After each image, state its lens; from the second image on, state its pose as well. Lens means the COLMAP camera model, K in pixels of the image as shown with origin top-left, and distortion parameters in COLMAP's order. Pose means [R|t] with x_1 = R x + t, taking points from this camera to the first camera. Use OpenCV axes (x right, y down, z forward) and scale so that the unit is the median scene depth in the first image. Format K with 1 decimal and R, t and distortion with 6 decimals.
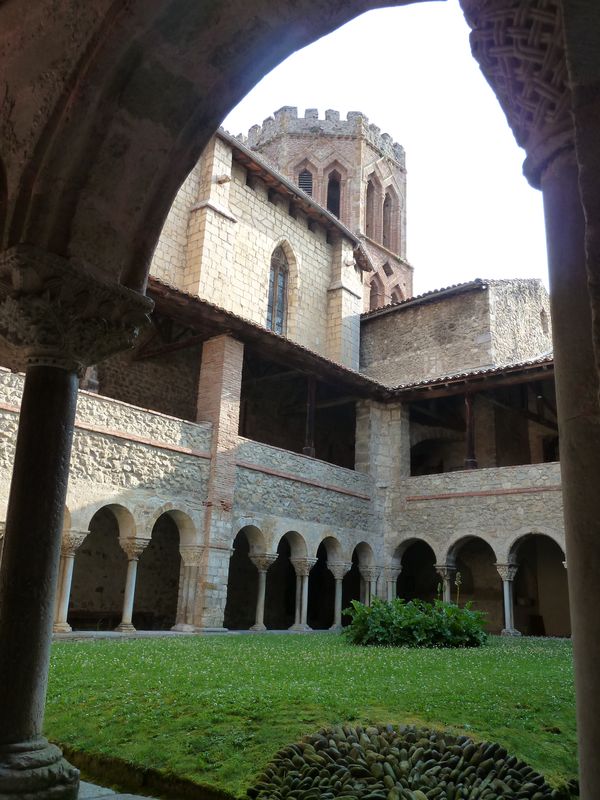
lens RADIAL K [[708.0, 0, 299.6], [0, 708.0, 400.7], [0, 0, 1]] dist [-0.013757, -0.003581]
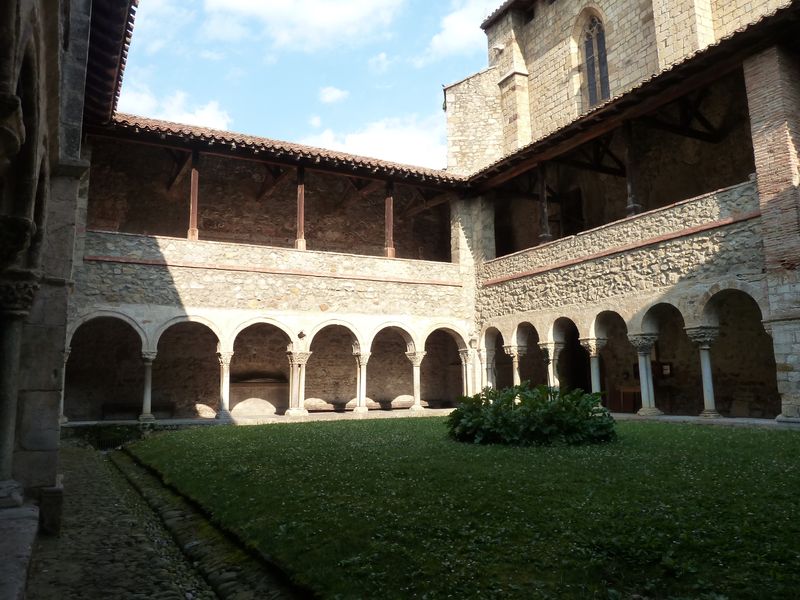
lens RADIAL K [[574.7, 0, 398.1], [0, 574.7, 297.5], [0, 0, 1]] dist [-0.002176, -0.000919]
pose [[-0.357734, -0.164503, -0.919220, 0.675431], [0.274506, 0.922346, -0.271892, 0.257647], [0.892565, -0.349596, -0.284798, 0.860590]]
